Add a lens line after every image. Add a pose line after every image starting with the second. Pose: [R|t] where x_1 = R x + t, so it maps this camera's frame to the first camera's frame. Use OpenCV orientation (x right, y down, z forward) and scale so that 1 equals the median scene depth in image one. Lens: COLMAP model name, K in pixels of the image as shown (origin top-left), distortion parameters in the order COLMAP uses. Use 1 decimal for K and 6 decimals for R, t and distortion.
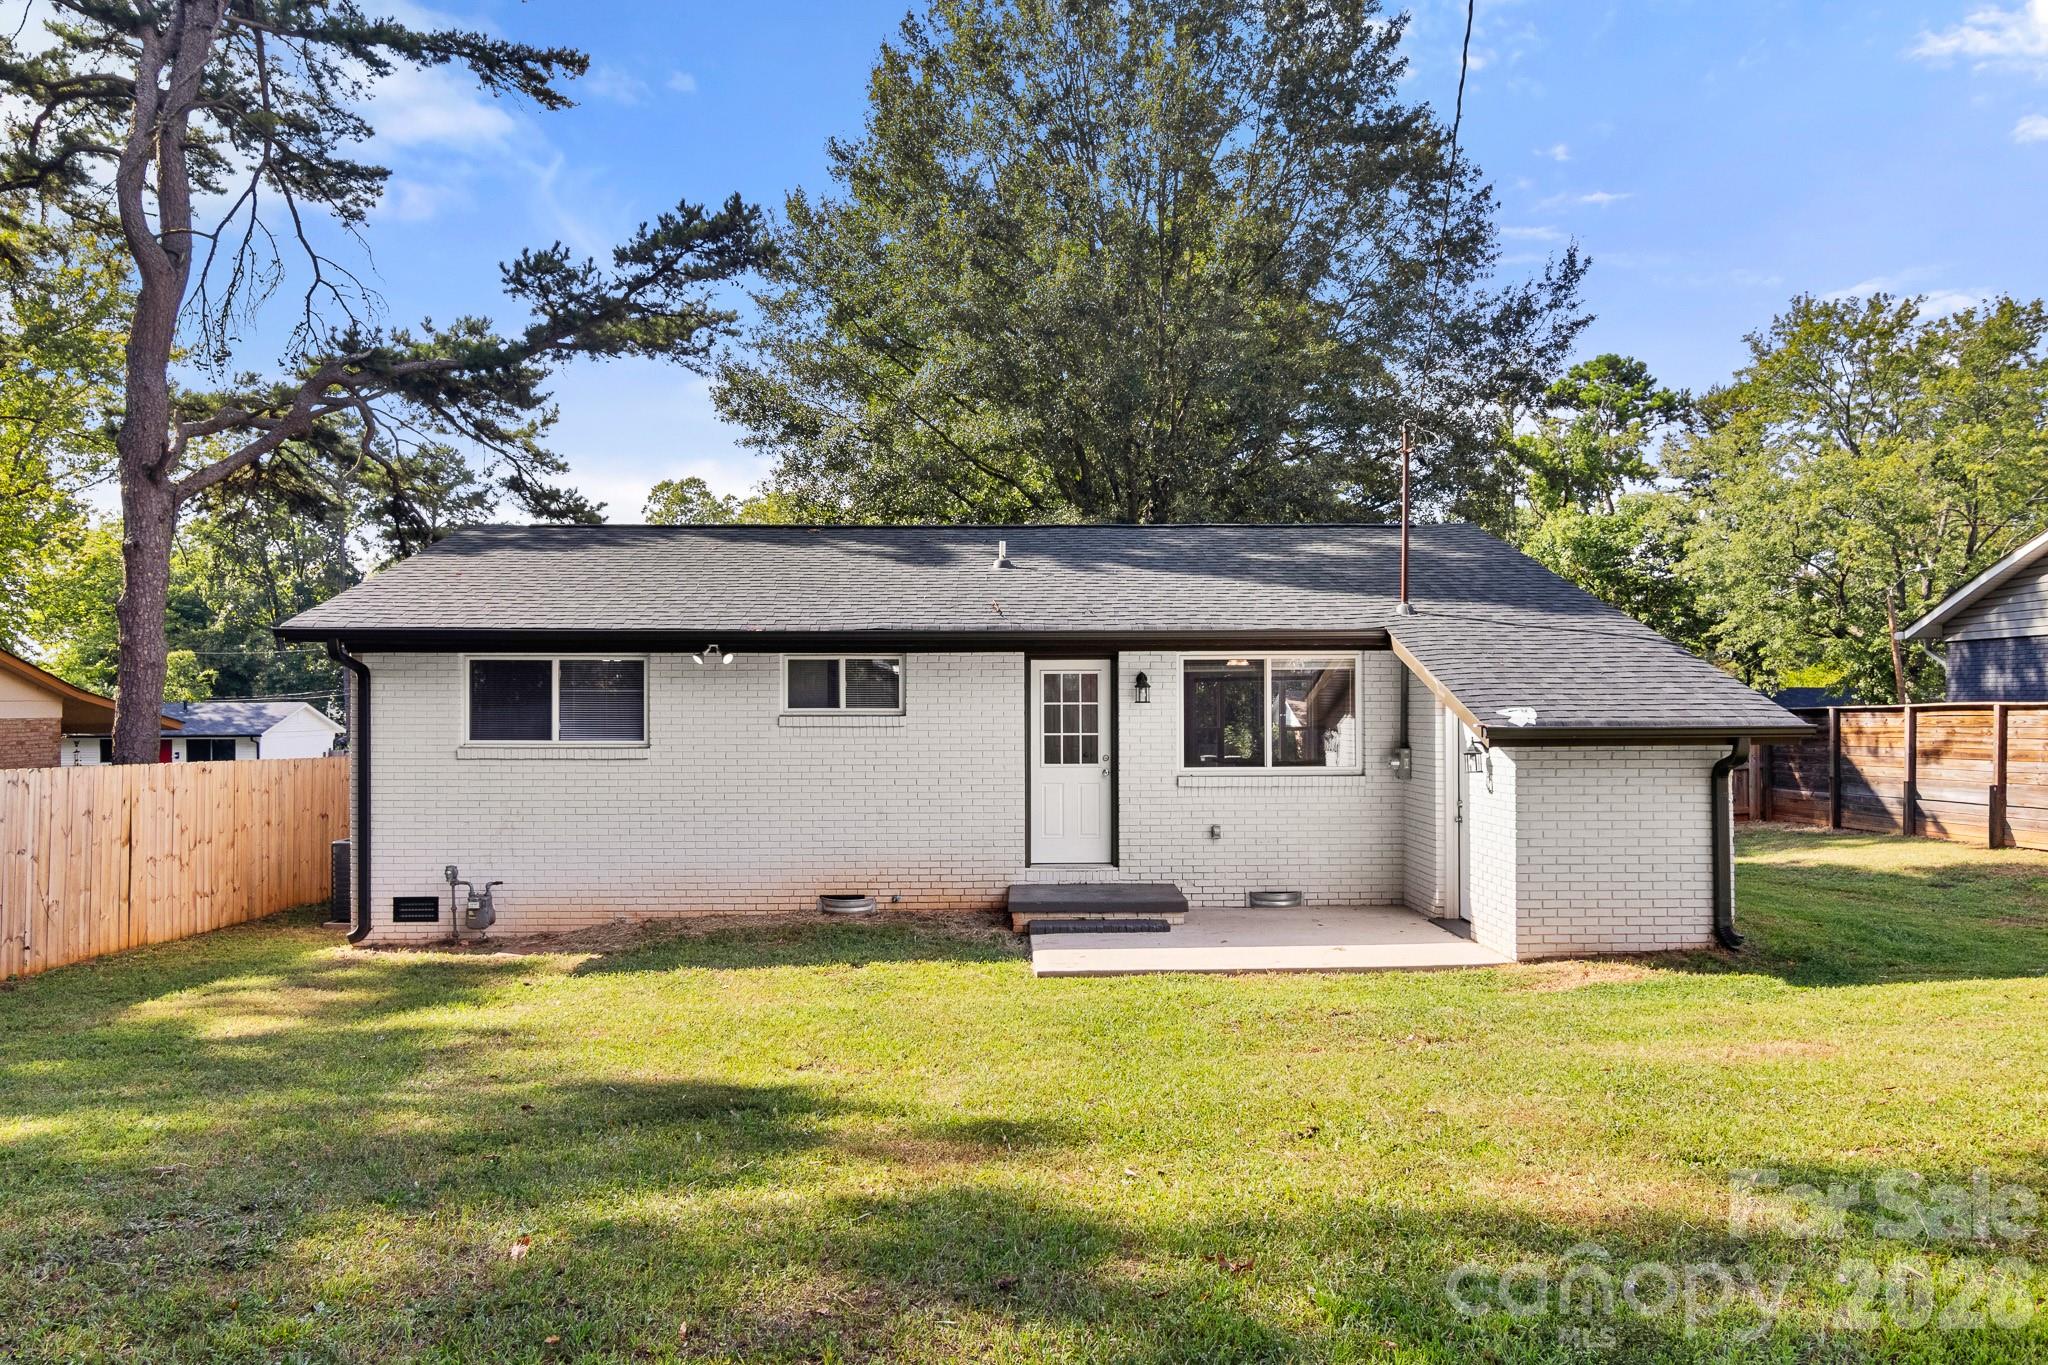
lens RADIAL K [[1397.3, 0, 1019.5], [0, 1397.3, 692.5], [0, 0, 1]] dist [0.000645, 0.002193]
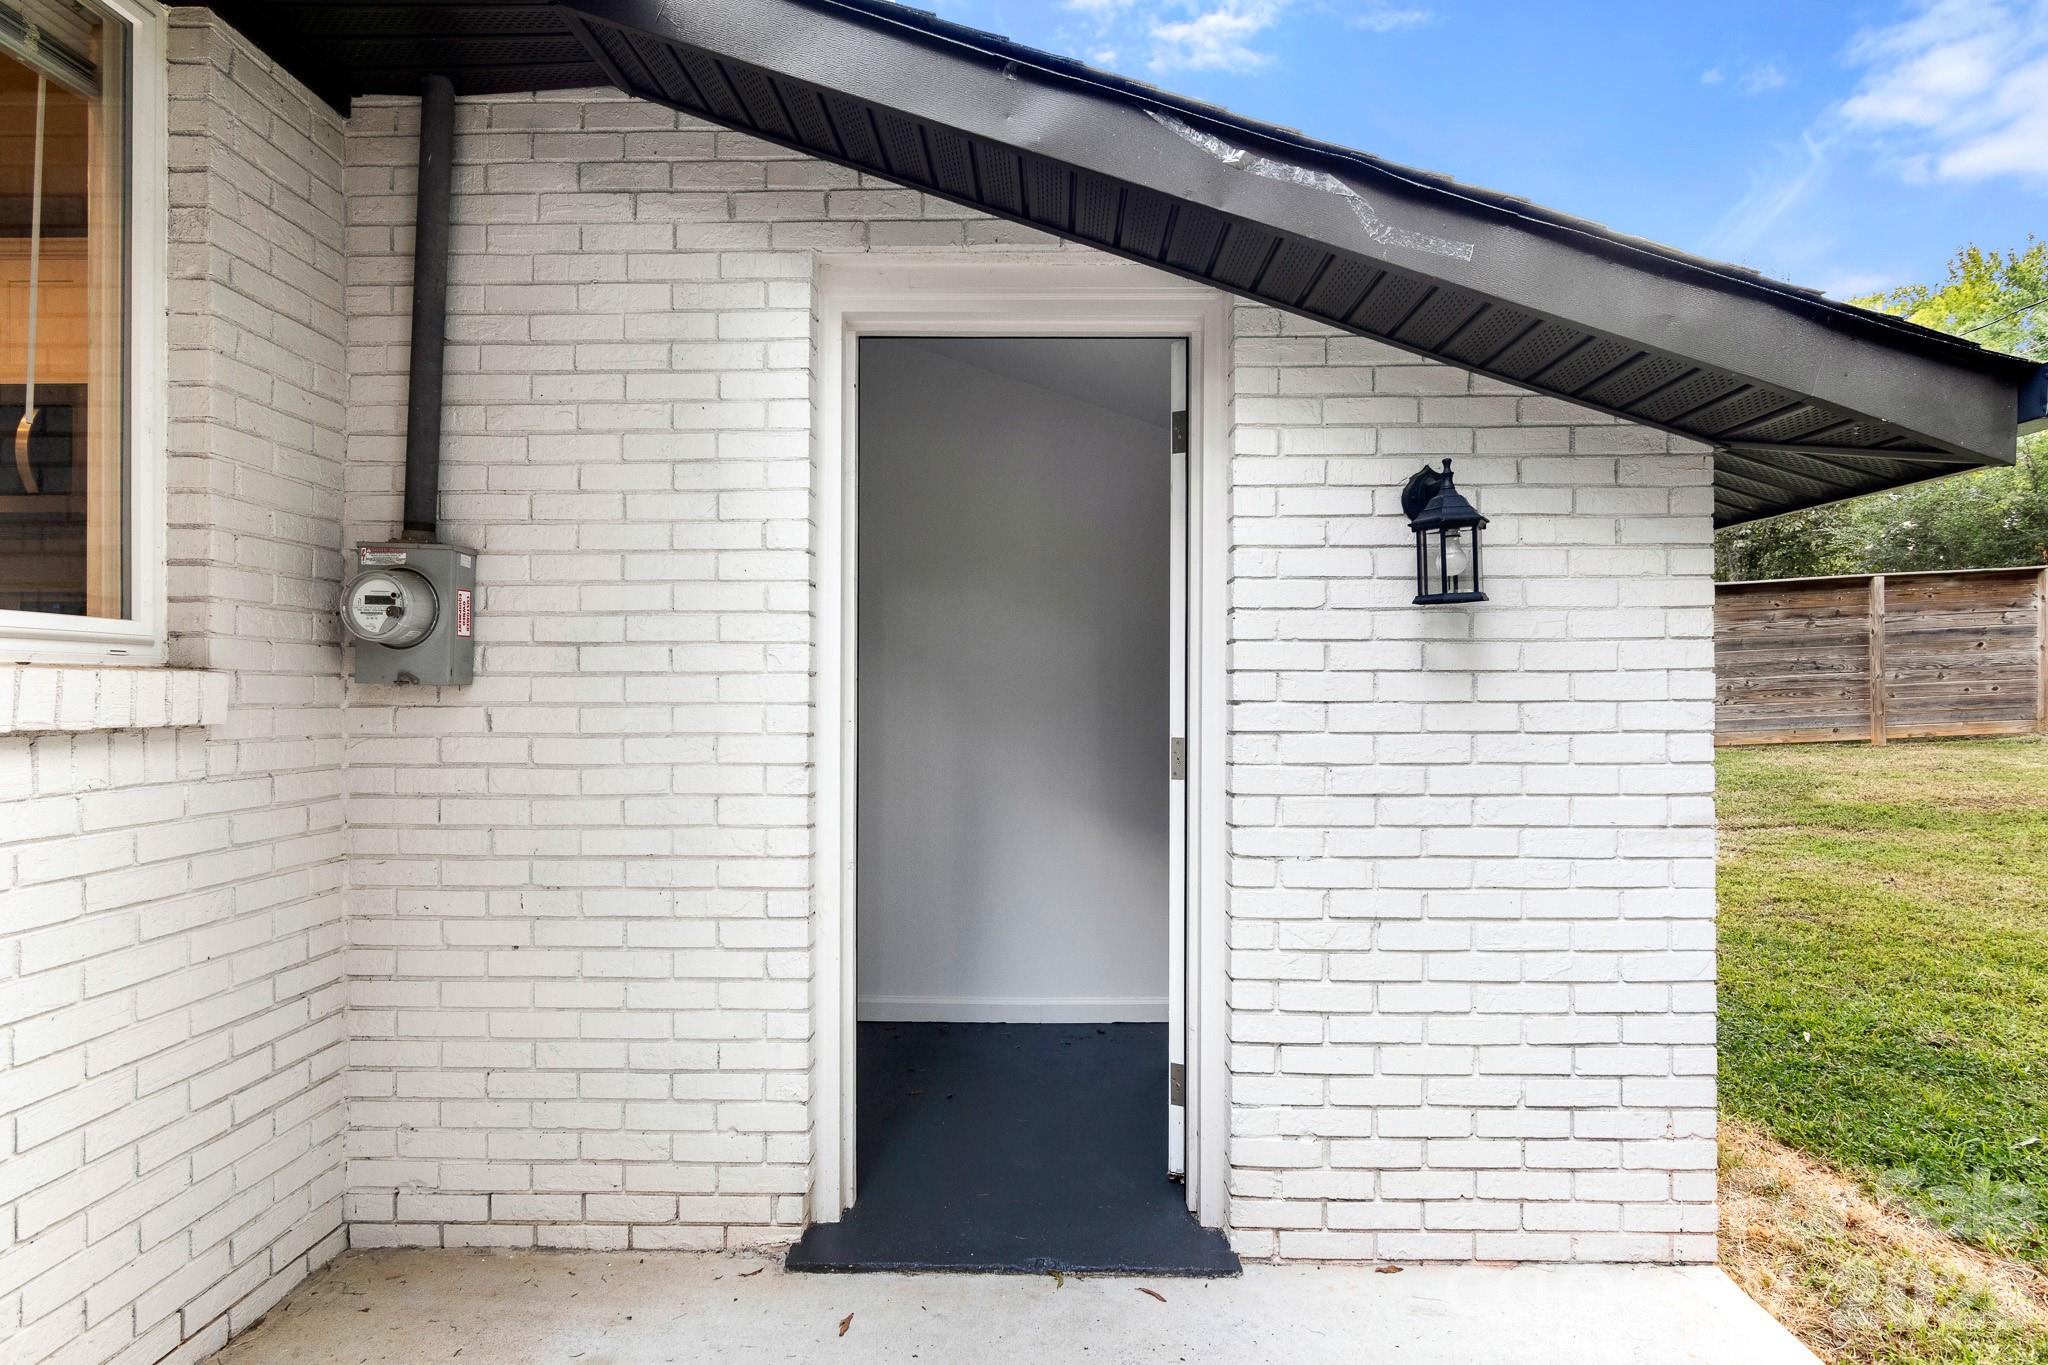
lens RADIAL K [[1047.7, 0, 1036.8], [0, 1047.7, 681.1], [0, 0, 1]] dist [-0.001755, -0.000412]
pose [[0.043506, 0.004153, 0.999045, 0.110045], [-0.011550, 0.999927, -0.003654, 0.060491], [-0.998986, -0.011380, 0.043551, 0.883568]]
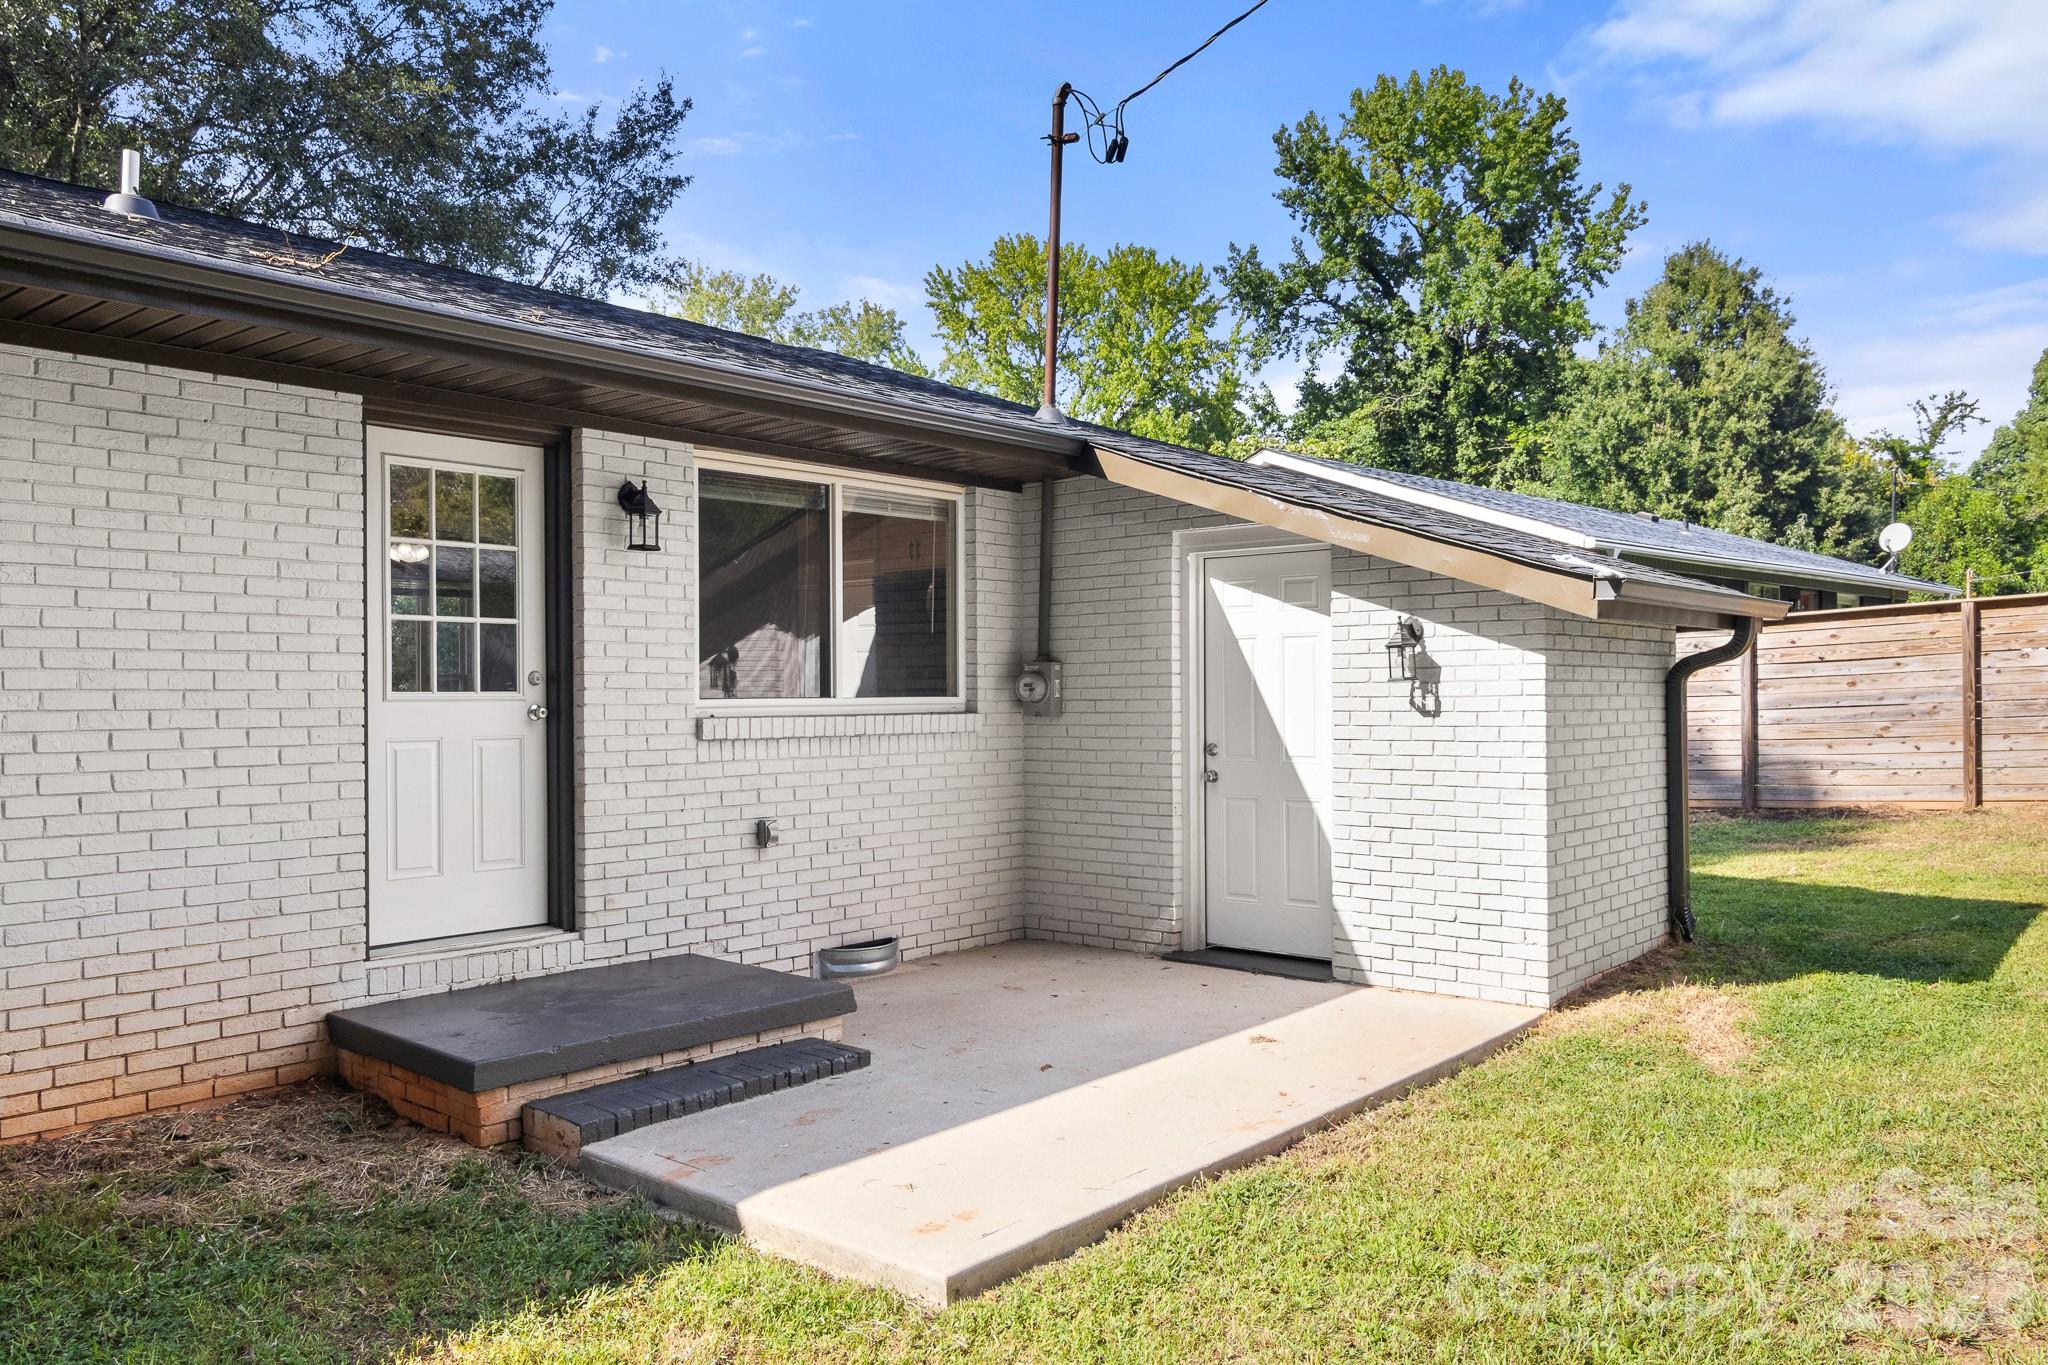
lens RADIAL K [[1473.8, 0, 1027.6], [0, 1473.8, 696.3], [0, 0, 1]] dist [0.006383, -0.000878]
pose [[0.674496, -0.001549, 0.738277, -0.171182], [-0.002251, 0.999989, 0.004155, 0.050863], [-0.738275, -0.004464, 0.674485, 0.593099]]
